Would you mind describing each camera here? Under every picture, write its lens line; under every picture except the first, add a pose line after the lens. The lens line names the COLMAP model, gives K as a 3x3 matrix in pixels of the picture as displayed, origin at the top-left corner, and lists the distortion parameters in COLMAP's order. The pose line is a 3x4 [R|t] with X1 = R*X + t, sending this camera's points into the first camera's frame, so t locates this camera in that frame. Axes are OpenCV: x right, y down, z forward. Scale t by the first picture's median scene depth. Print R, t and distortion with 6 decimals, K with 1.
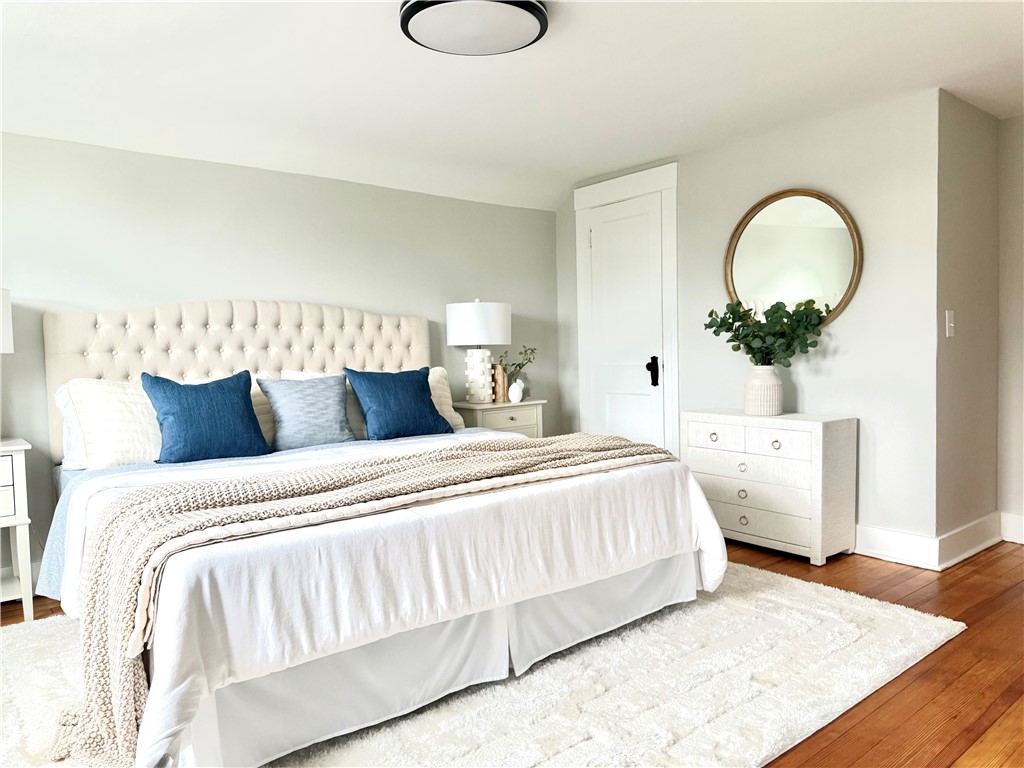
lens RADIAL K [[723.5, 0, 511.9], [0, 723.5, 384.4], [0, 0, 1]] dist [0.073293, -0.091204]
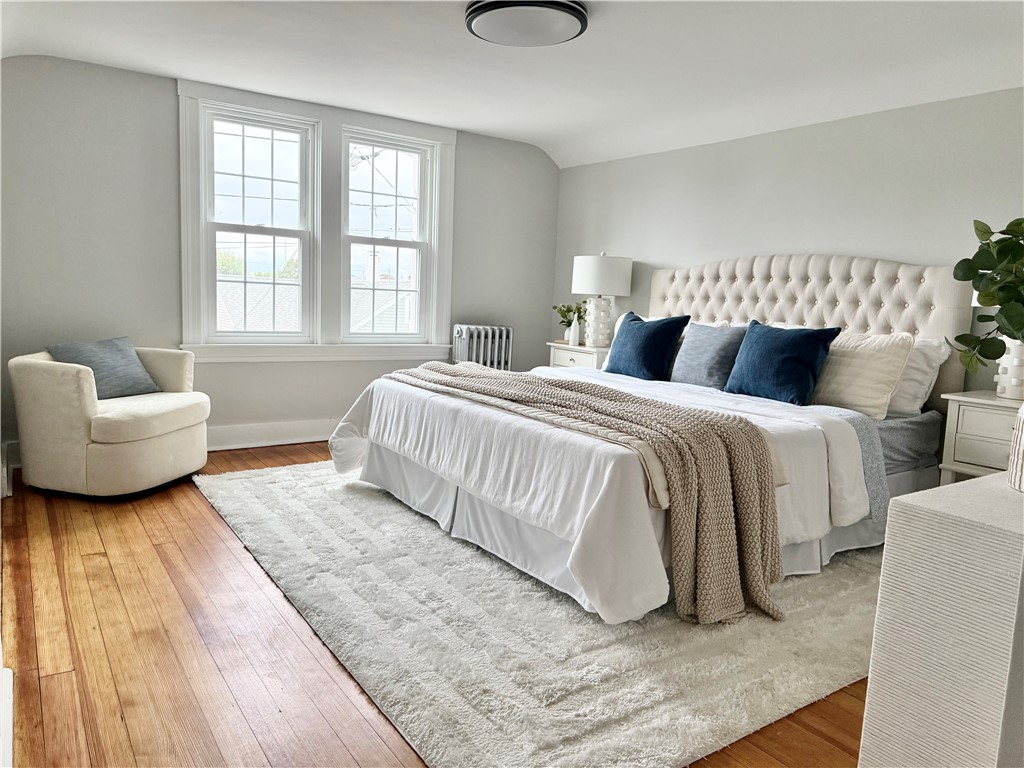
lens RADIAL K [[723.5, 0, 511.3], [0, 723.5, 384.7], [0, 0, 1]] dist [0.073293, -0.091204]
pose [[-0.102390, 0.138823, -0.985010, 1.053721], [-0.084469, 0.985424, 0.147662, -0.071802], [0.991152, 0.098322, -0.089172, 0.985108]]
